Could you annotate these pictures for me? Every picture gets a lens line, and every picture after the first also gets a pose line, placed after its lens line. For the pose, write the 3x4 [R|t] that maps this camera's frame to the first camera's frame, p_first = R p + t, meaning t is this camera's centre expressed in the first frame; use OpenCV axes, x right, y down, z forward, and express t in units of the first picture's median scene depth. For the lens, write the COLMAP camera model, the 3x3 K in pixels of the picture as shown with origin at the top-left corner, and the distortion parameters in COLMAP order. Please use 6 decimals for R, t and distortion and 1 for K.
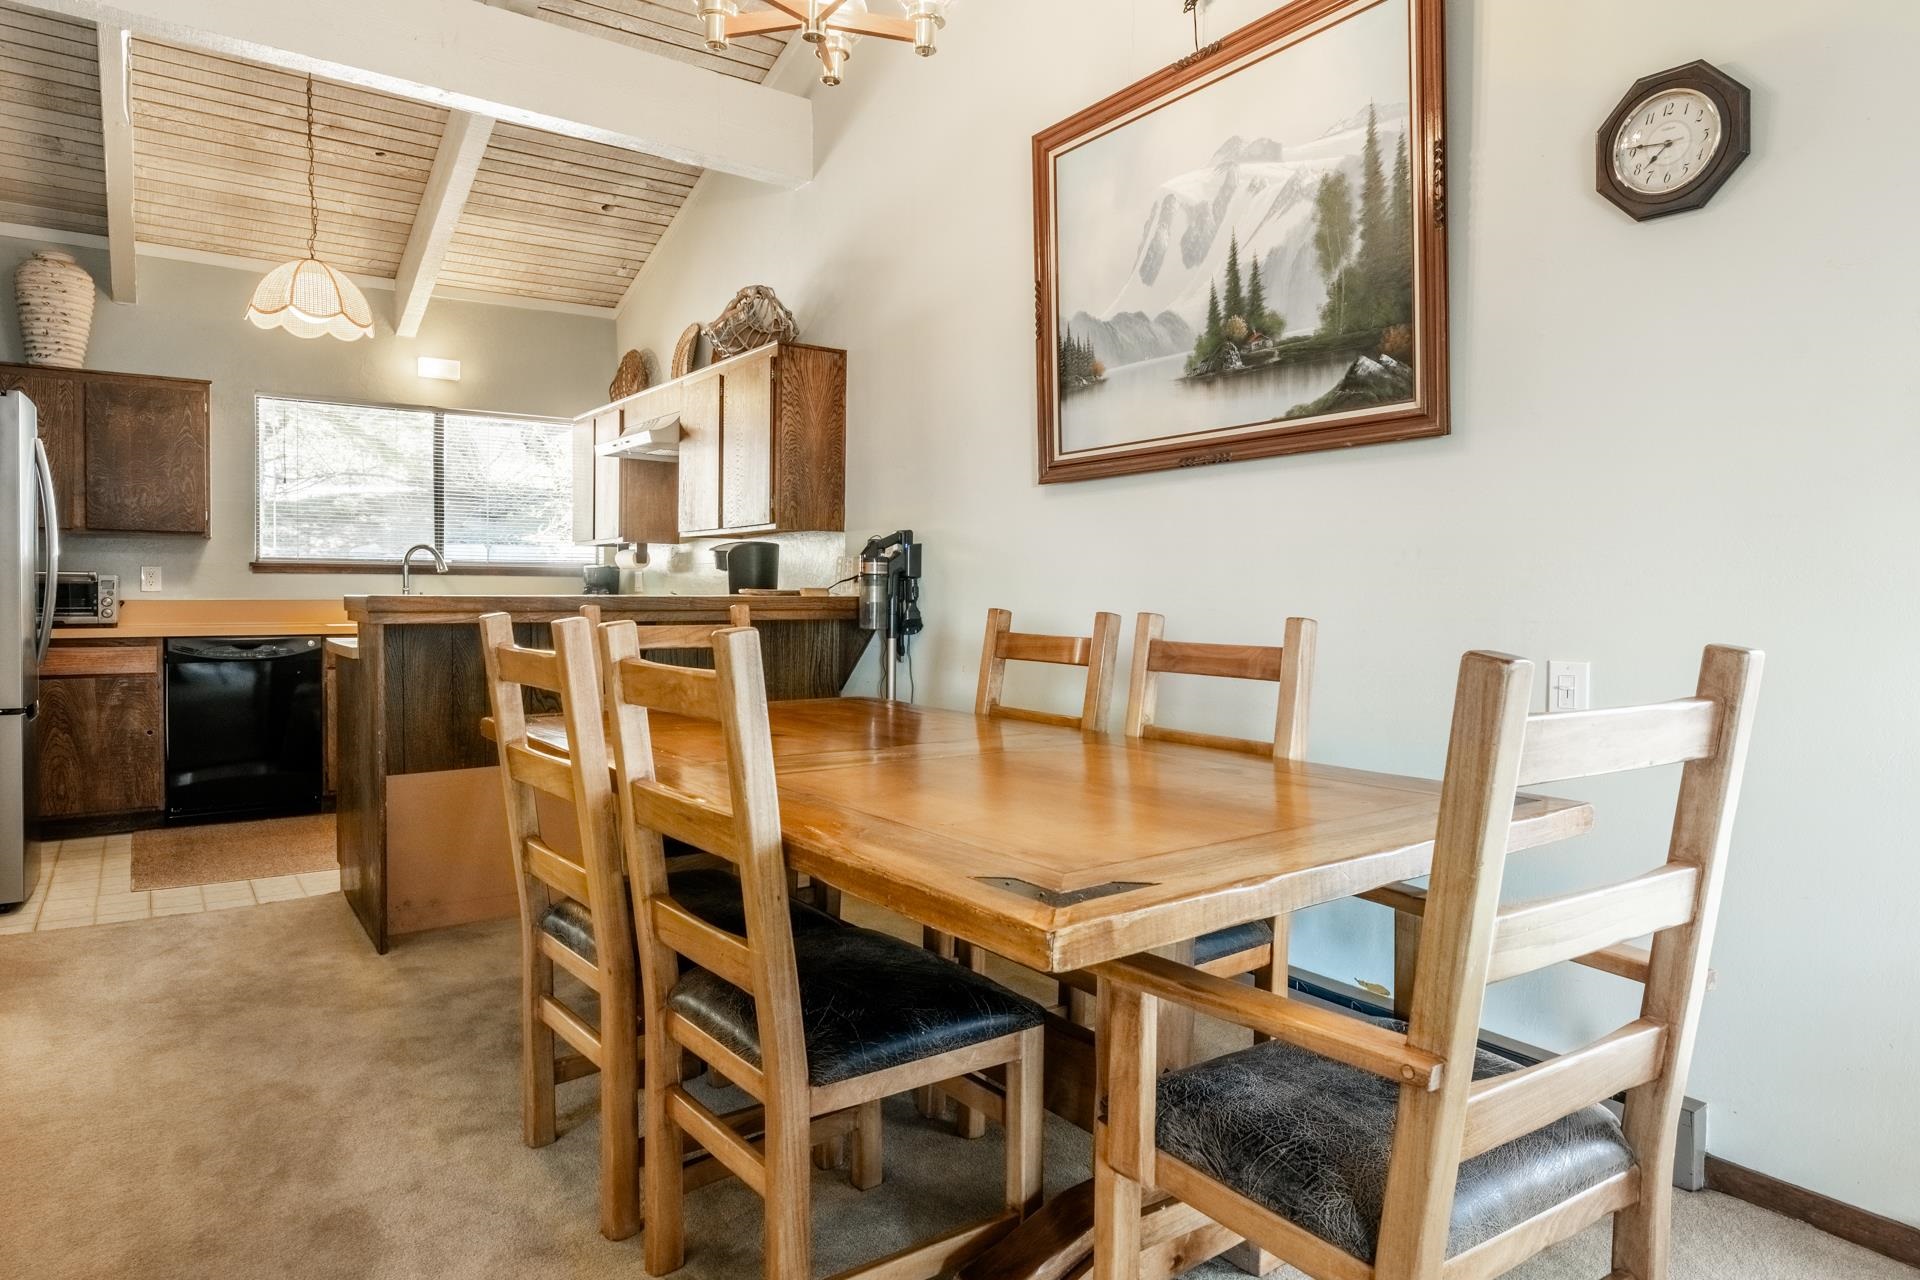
lens RADIAL K [[1150.3, 0, 960.6], [0, 1150.3, 620.9], [0, 0, 1]] dist [-0.001043, -0.000612]
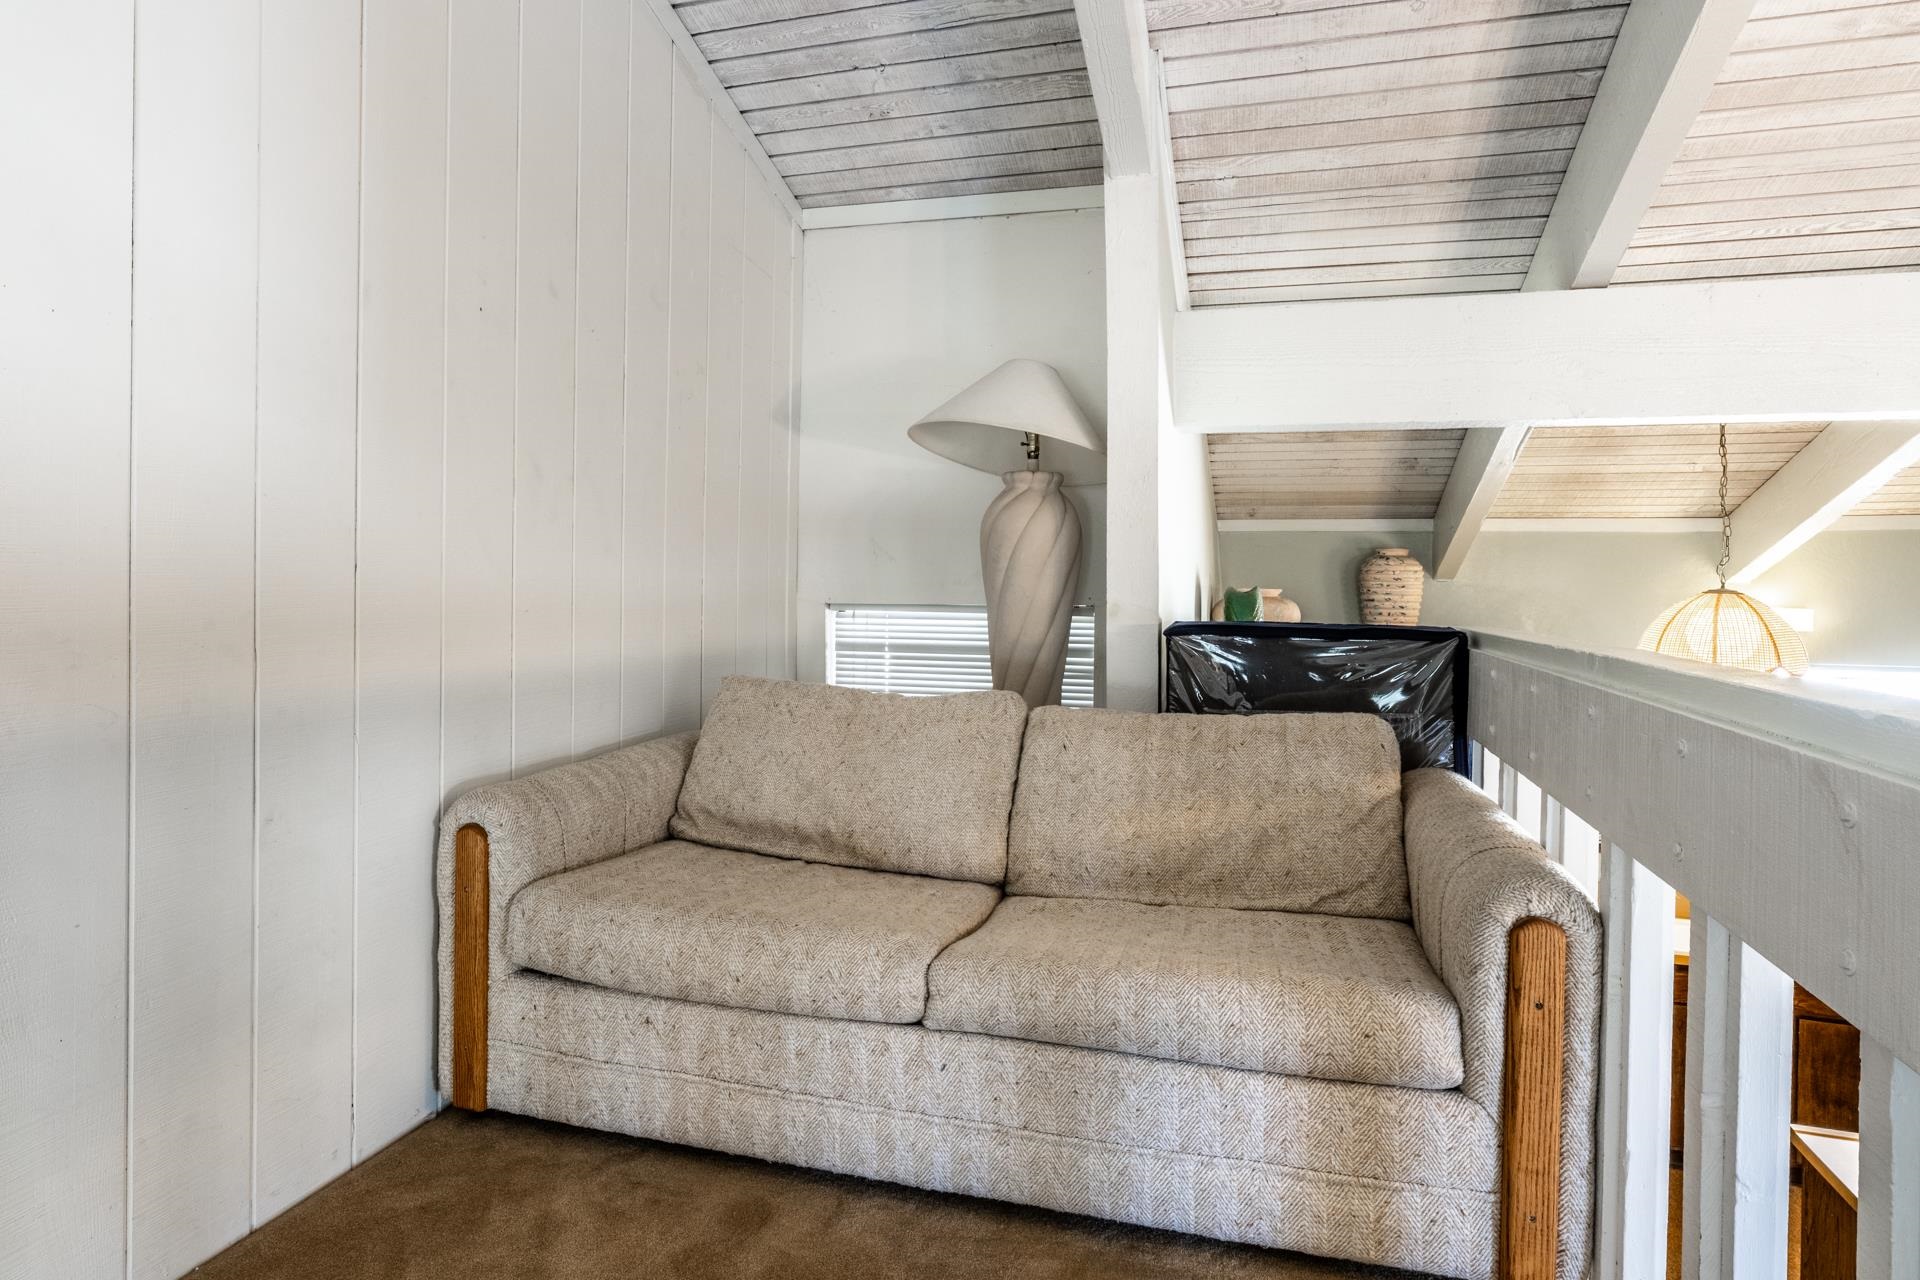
lens RADIAL K [[1013.9, 0, 977.6], [0, 1013.9, 567.0], [0, 0, 1]] dist [-0.002417, -0.000426]
pose [[0.623657, -0.009808, -0.781637, -0.303620], [-0.028679, 0.998961, -0.035417, -0.265386], [0.781172, 0.044504, 0.622728, 0.120229]]
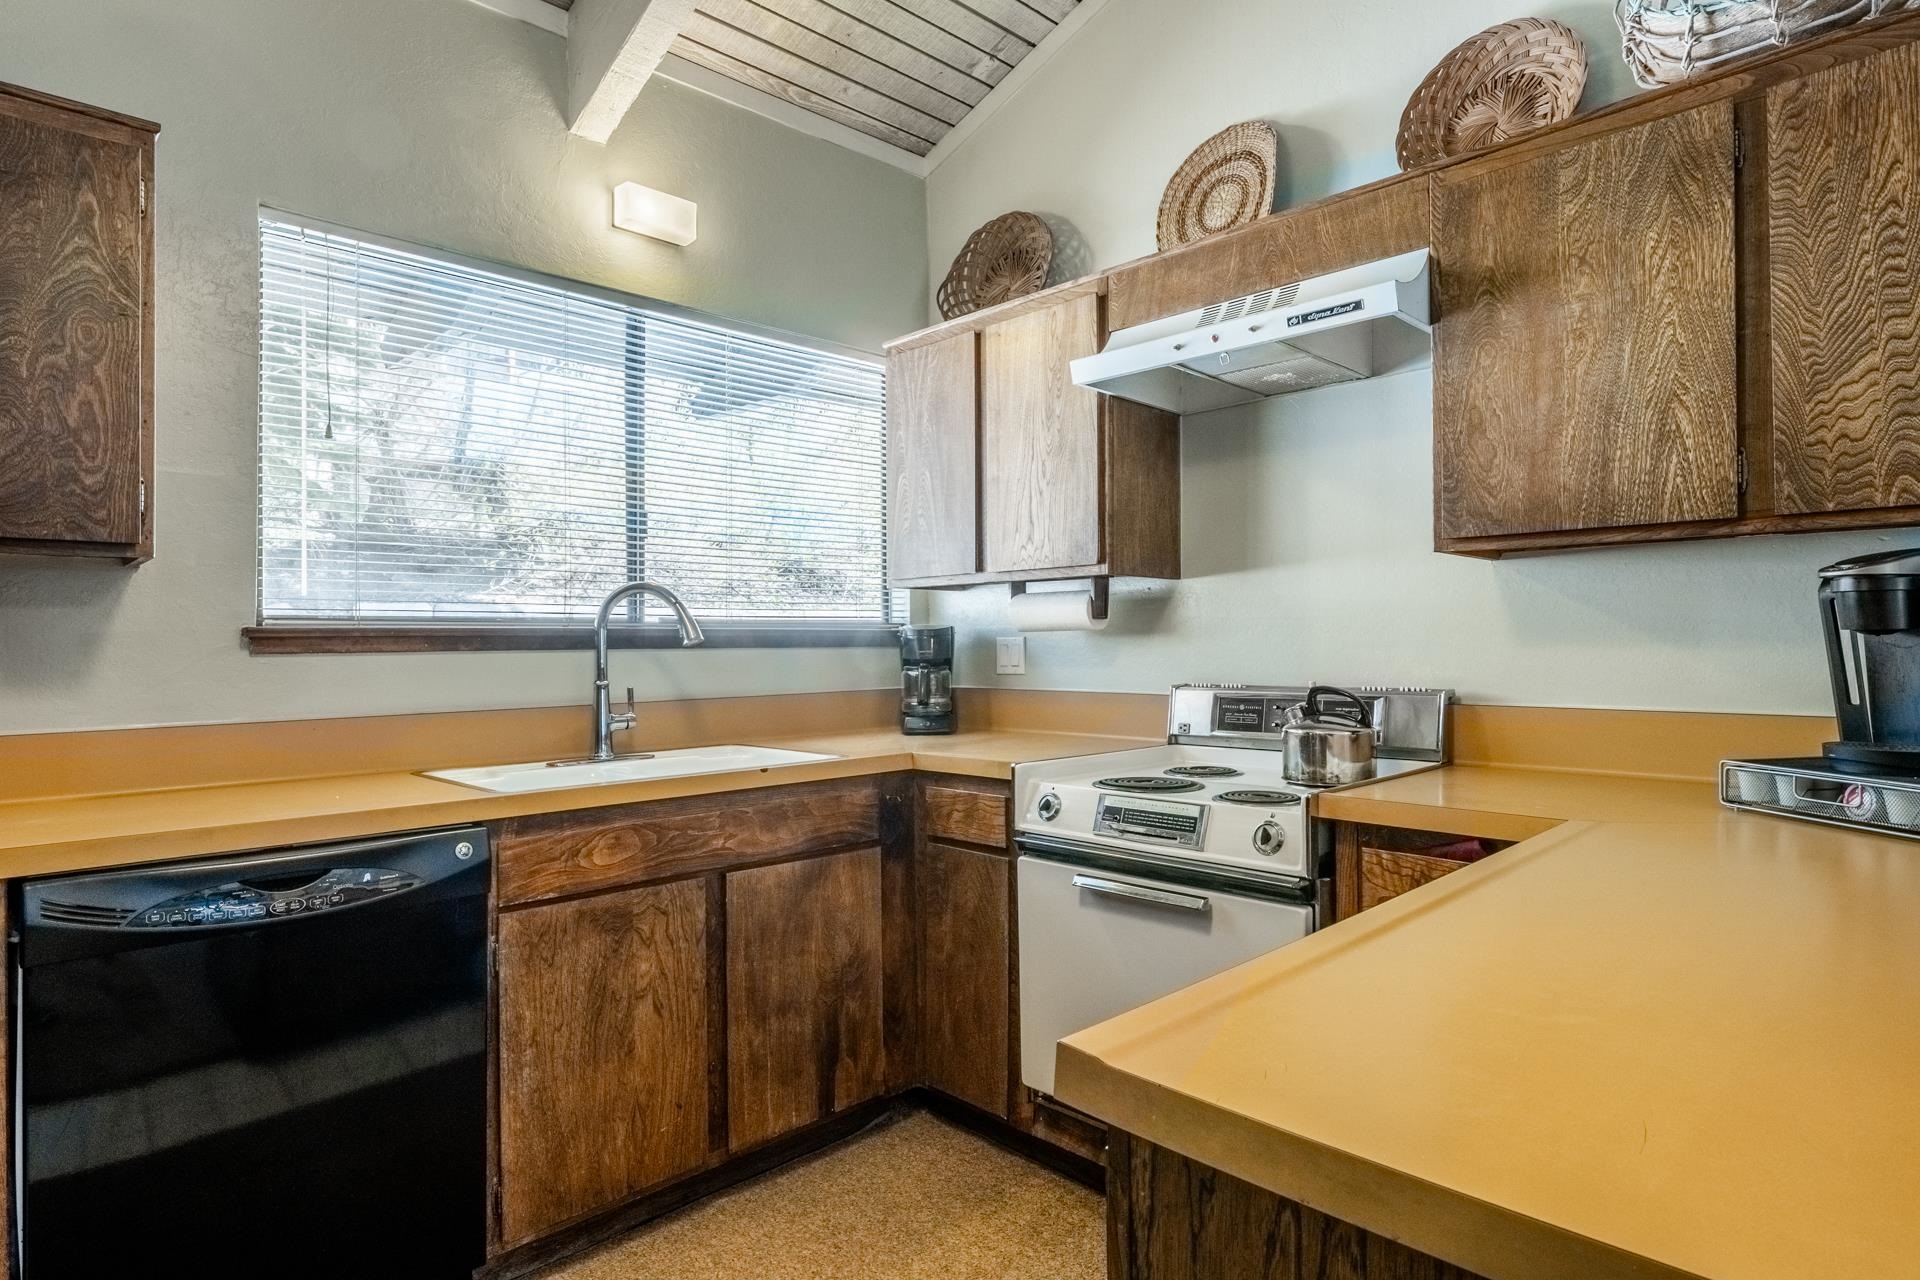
lens RADIAL K [[1083.0, 0, 996.3], [0, 1083.0, 638.7], [0, 0, 1]] dist [-0.001734, -0.000101]
pose [[0.987989, -0.014332, 0.153859, -0.483502], [0.019703, 0.999246, -0.033447, -0.034372], [-0.153264, 0.036077, 0.987527, 0.682819]]
